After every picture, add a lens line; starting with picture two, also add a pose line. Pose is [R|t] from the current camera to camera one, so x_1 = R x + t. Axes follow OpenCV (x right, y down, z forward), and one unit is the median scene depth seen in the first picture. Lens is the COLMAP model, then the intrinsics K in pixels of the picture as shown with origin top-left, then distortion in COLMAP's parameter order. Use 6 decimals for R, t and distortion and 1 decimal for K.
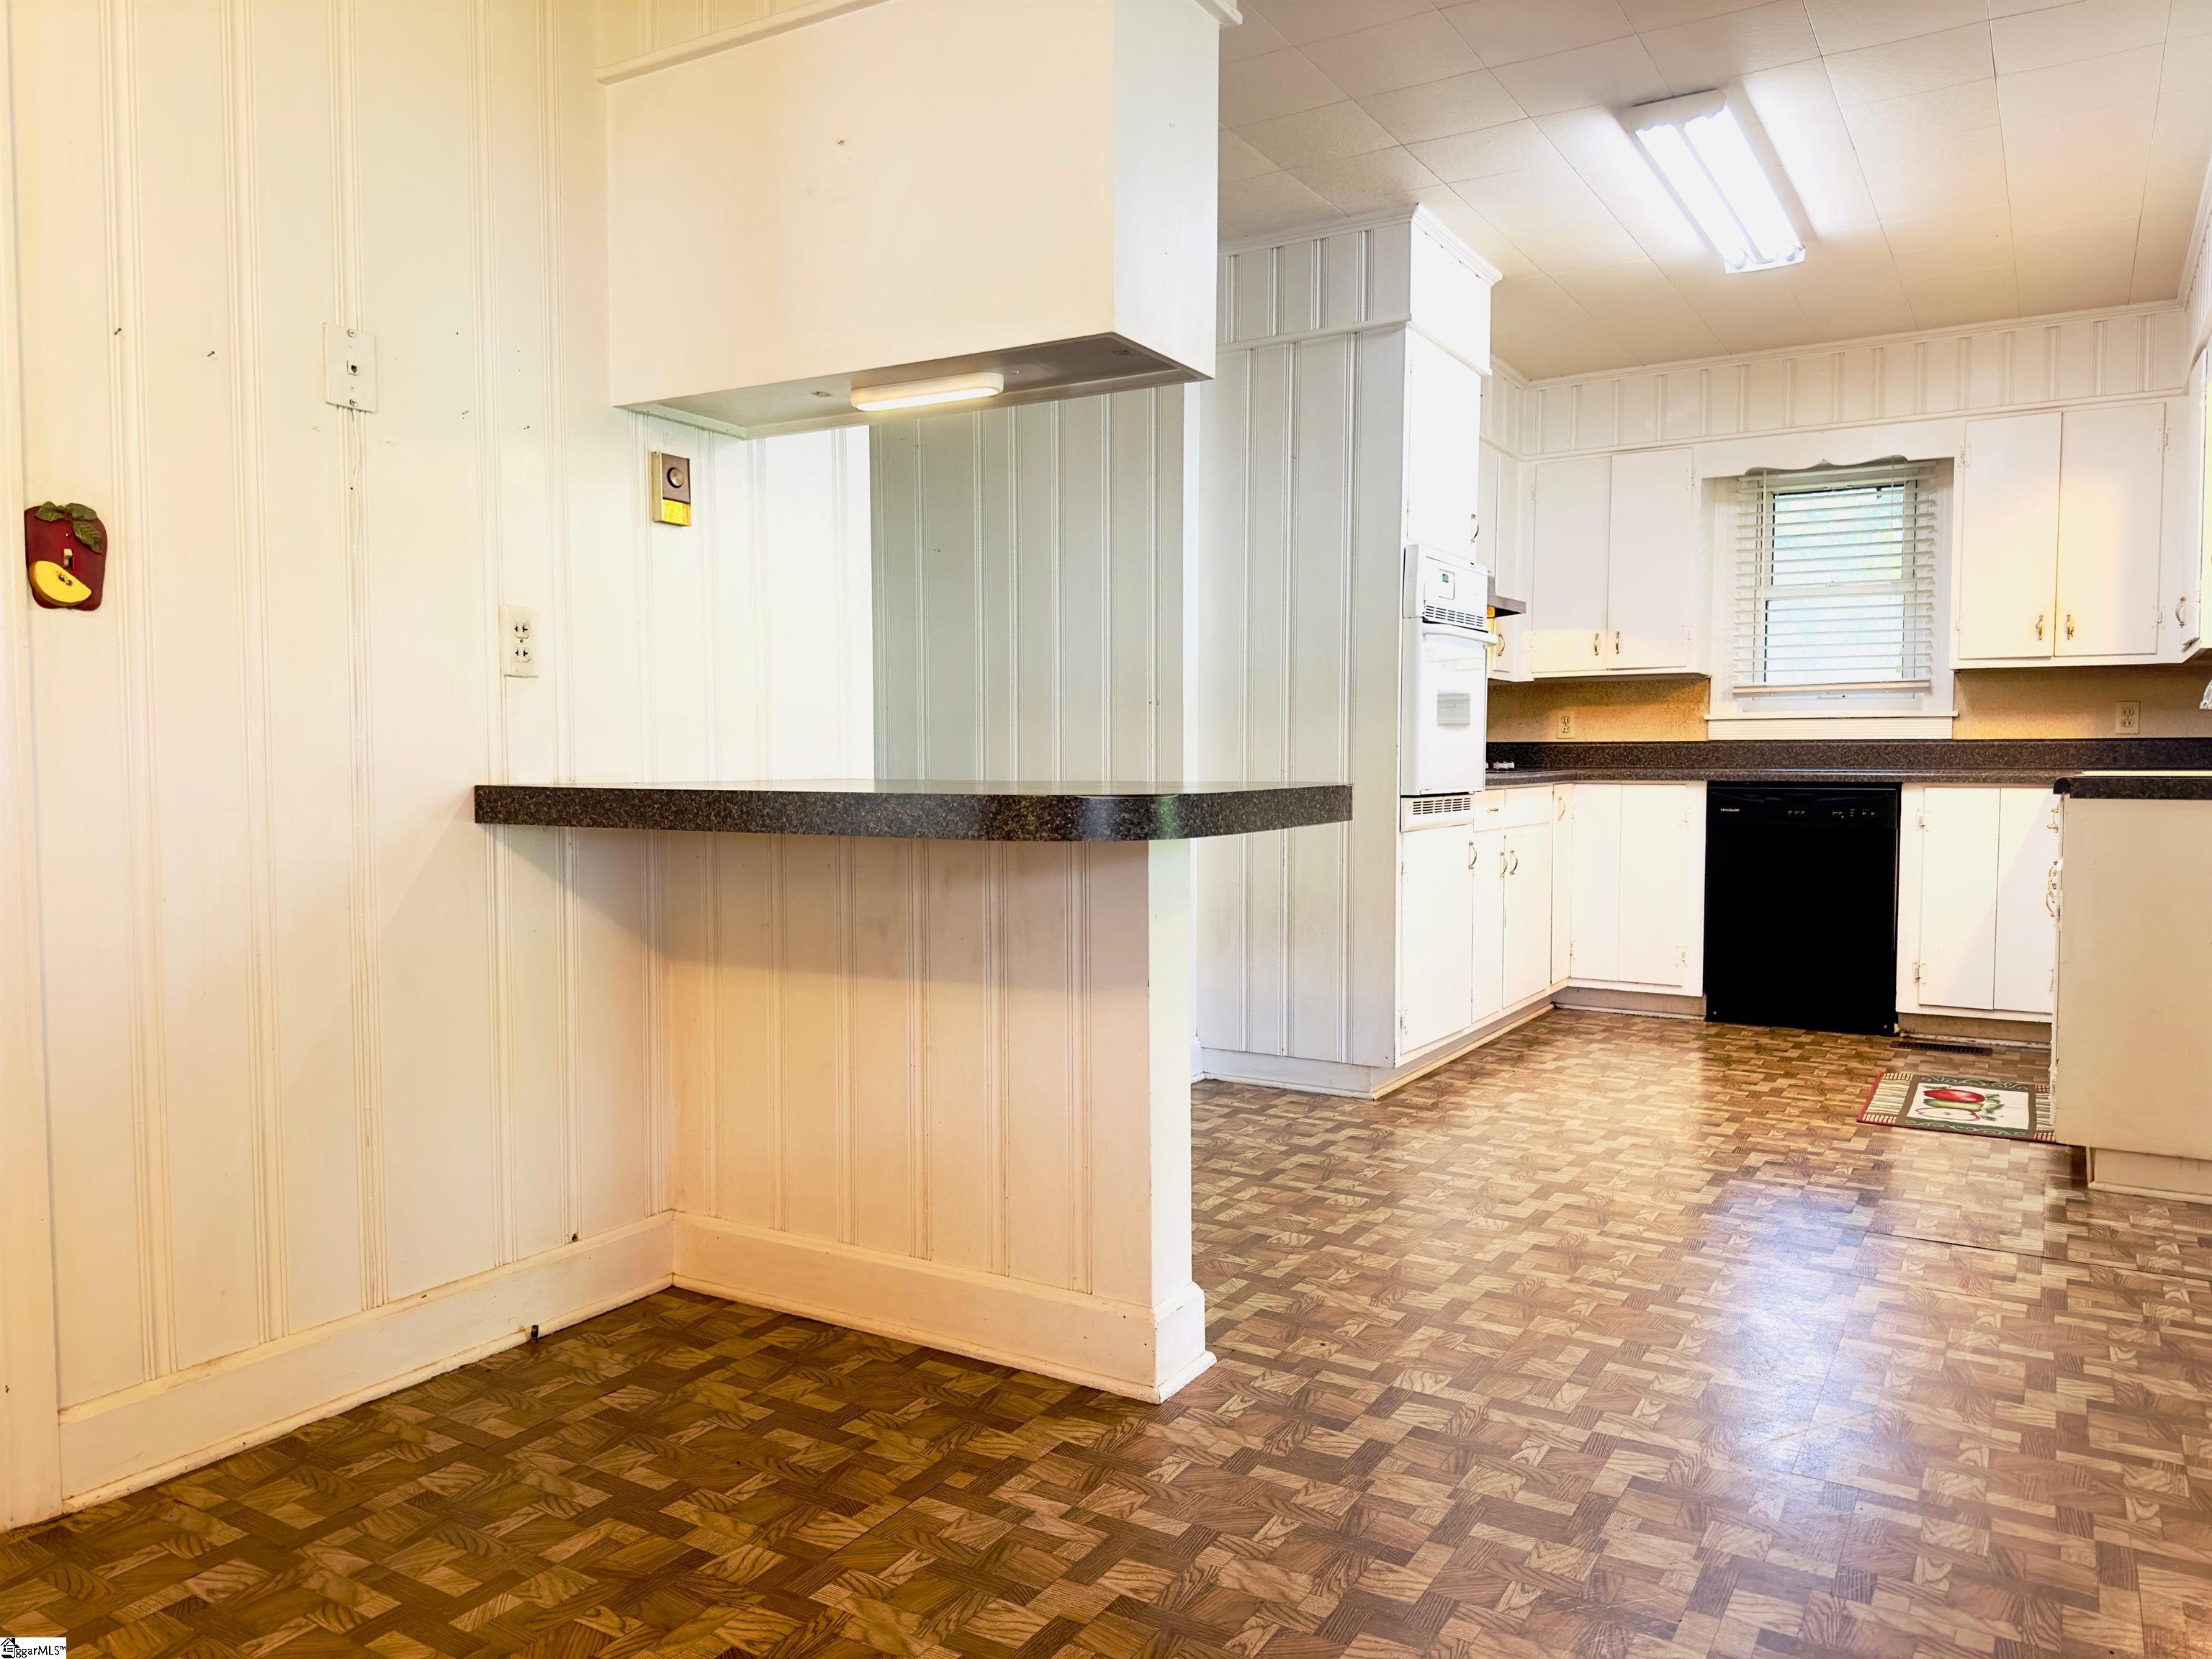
lens RADIAL K [[1538.0, 0, 1110.7], [0, 1538.0, 838.6], [0, 0, 1]] dist [0.140026, -0.222757]
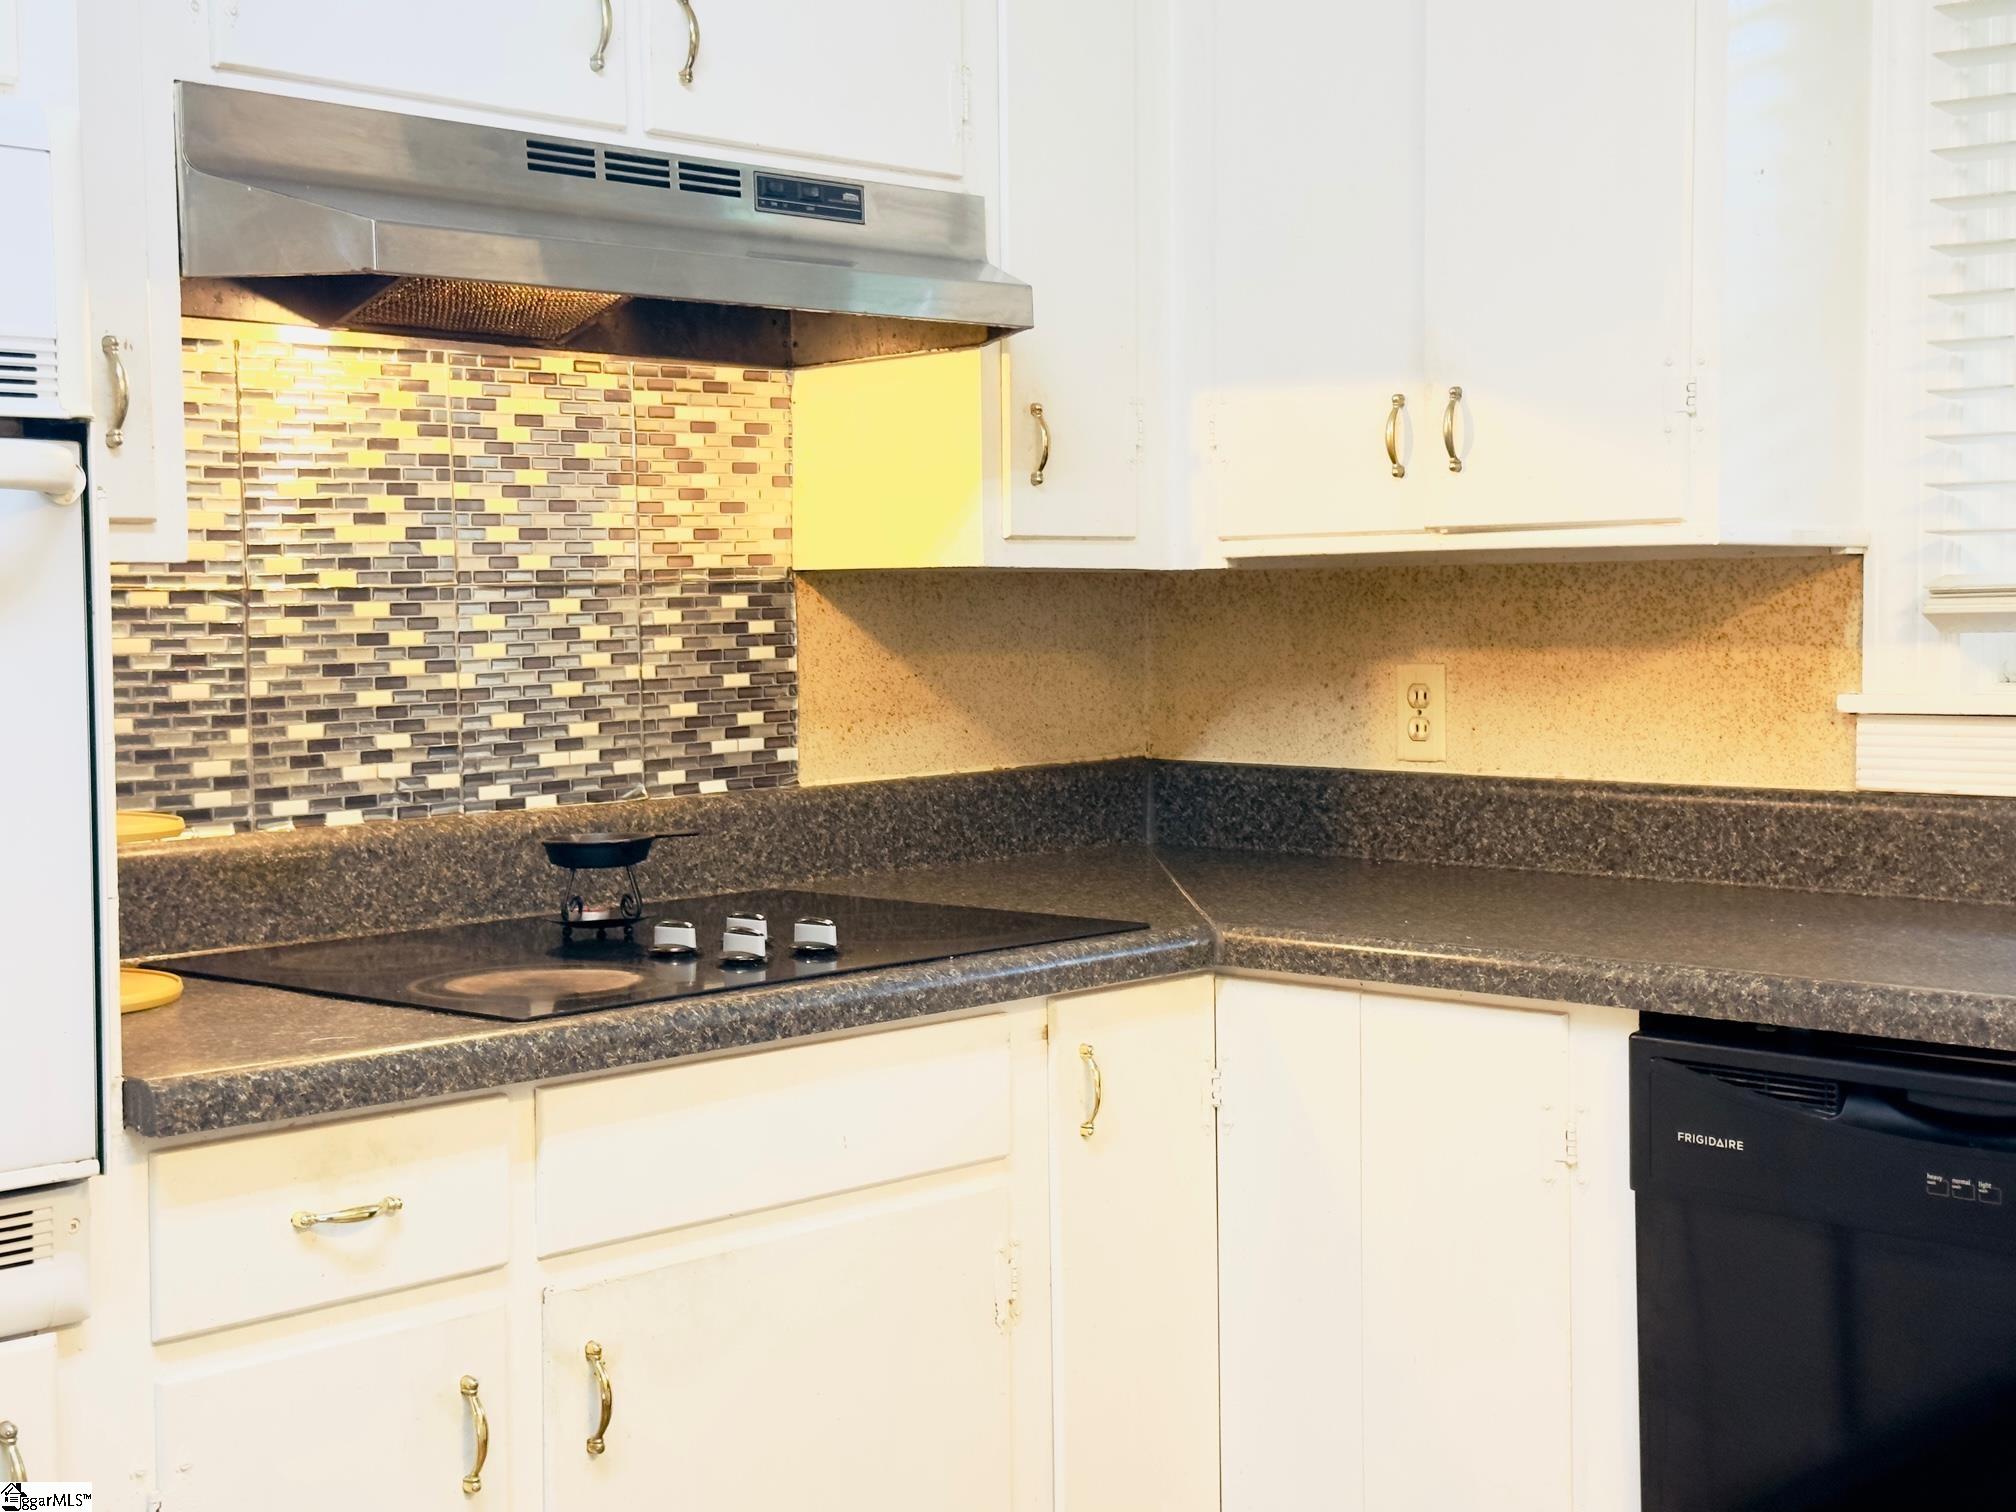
lens RADIAL K [[2826.2, 0, 1008.0], [0, 2826.2, 756.0], [0, 0, 1]] dist [0.122118, -0.003606]
pose [[0.976715, 0.002323, -0.214526, 0.381380], [-0.002257, 0.999997, 0.000553, -0.075660], [0.214527, -0.000056, 0.976718, 0.550568]]
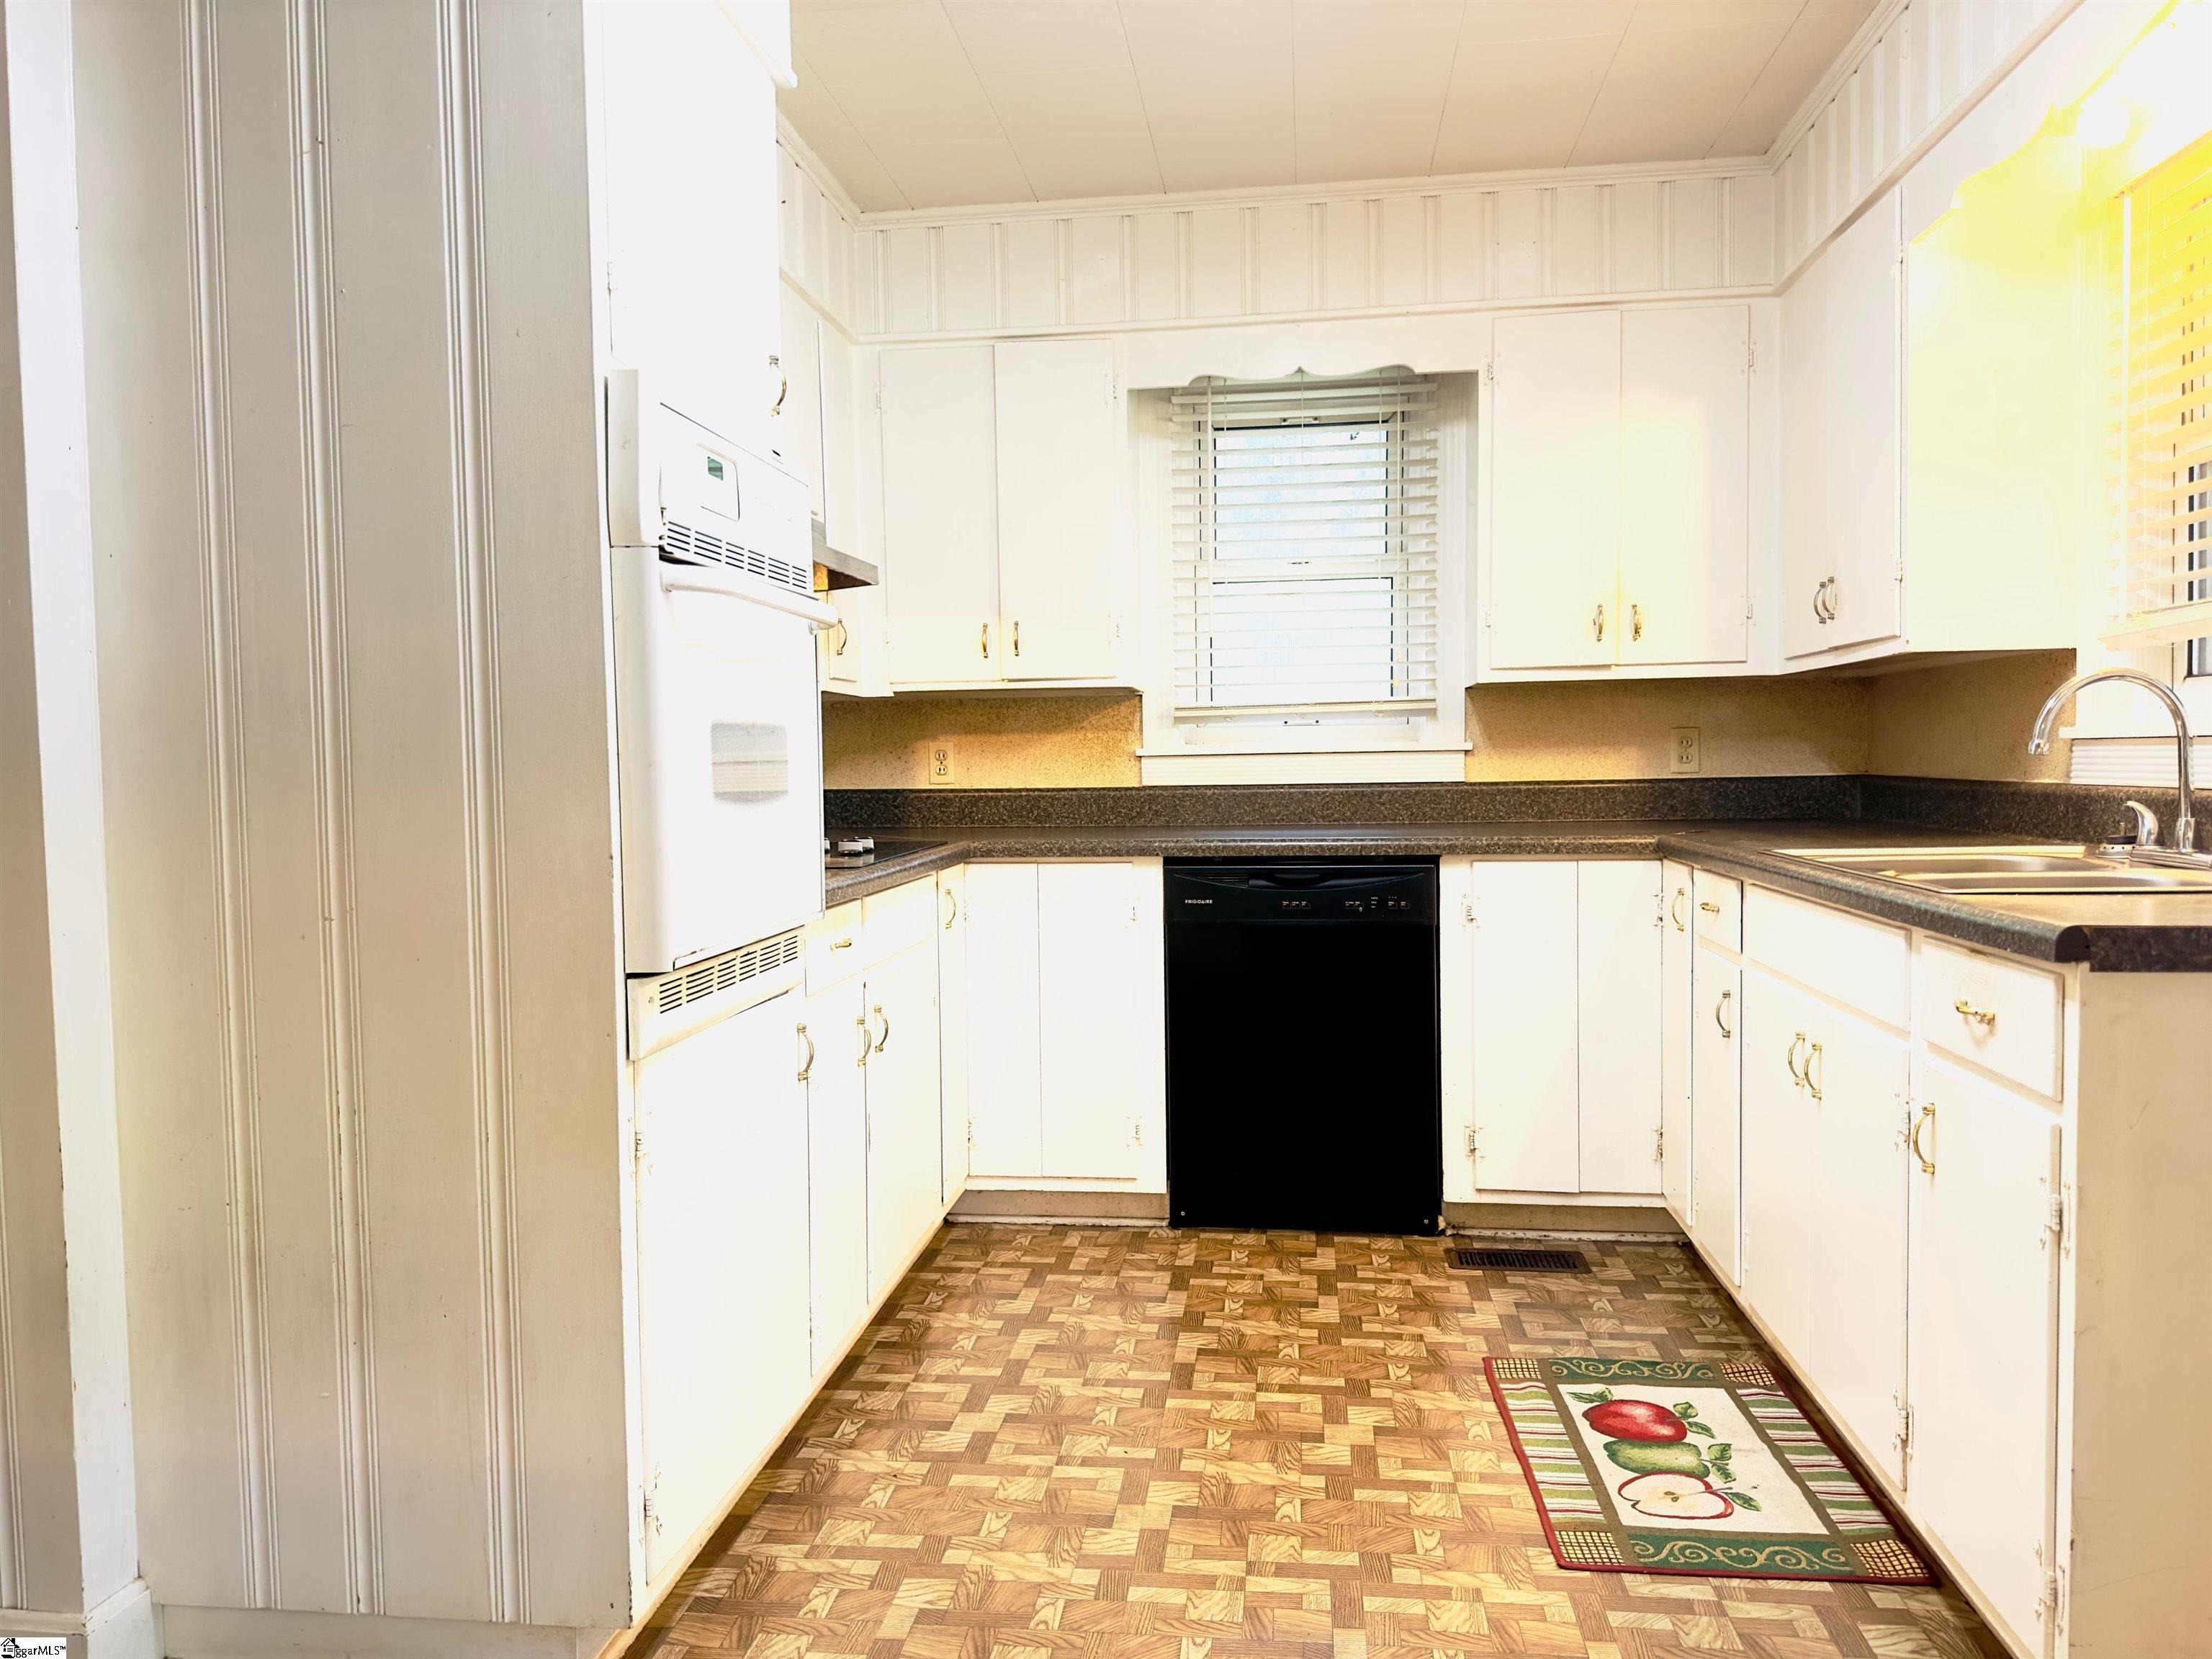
lens RADIAL K [[1538.0, 0, 1110.7], [0, 1538.0, 838.6], [0, 0, 1]] dist [0.140026, -0.222757]
pose [[0.912763, -0.035905, 0.406909, 0.105602], [0.037965, 0.999275, 0.003014, -0.046789], [-0.406722, 0.012697, 0.913464, 0.433206]]
